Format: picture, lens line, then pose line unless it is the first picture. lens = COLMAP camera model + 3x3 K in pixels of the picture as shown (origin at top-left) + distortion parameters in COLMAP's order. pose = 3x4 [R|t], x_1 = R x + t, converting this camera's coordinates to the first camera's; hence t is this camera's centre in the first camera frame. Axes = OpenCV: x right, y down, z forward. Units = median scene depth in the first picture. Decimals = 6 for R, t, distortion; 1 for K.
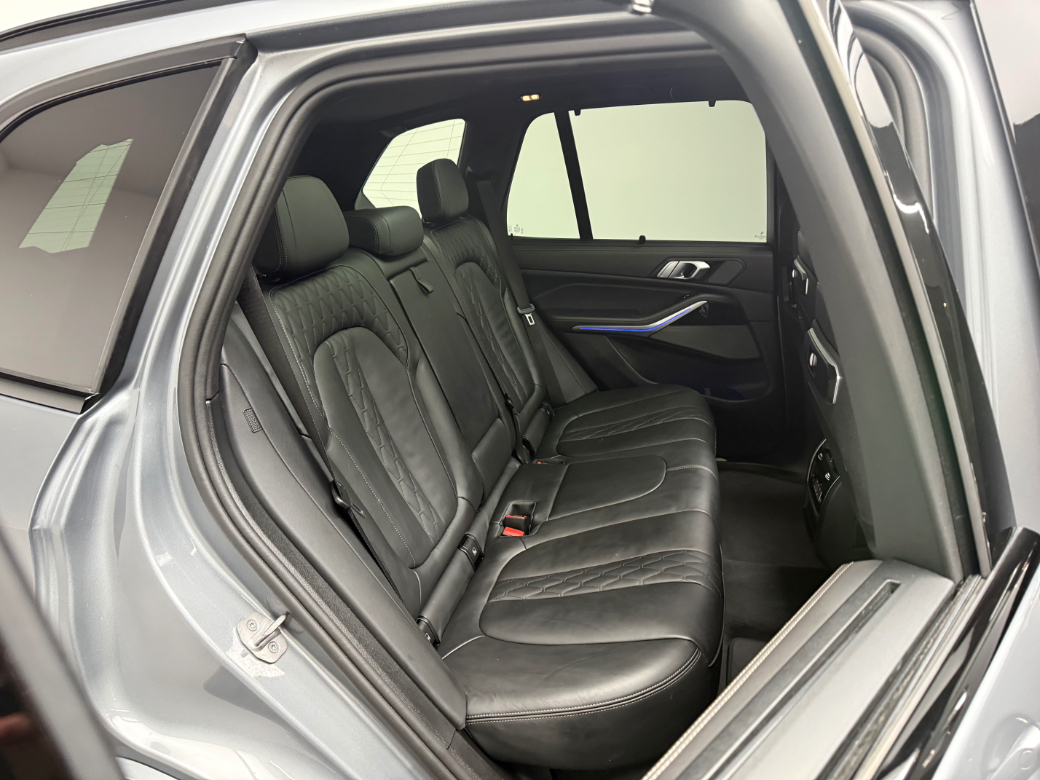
lens RADIAL K [[725.9, 0, 520.0], [0, 725.9, 390.0], [0, 0, 1]] dist [0.058654, -0.000271]
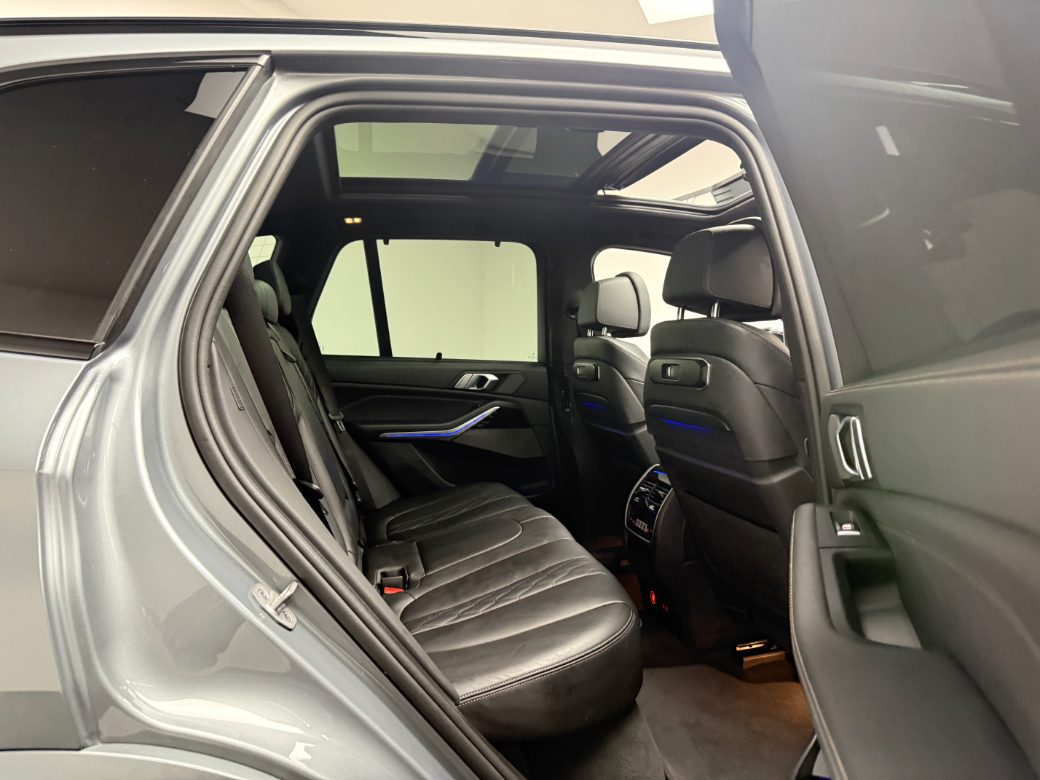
lens RADIAL K [[725.9, 0, 520.0], [0, 725.9, 390.0], [0, 0, 1]] dist [0.058654, -0.000271]
pose [[0.901484, 0.012840, 0.432621, -0.212993], [0.110755, 0.959435, -0.259264, 0.155070], [-0.418401, 0.281638, 0.863493, -0.006600]]
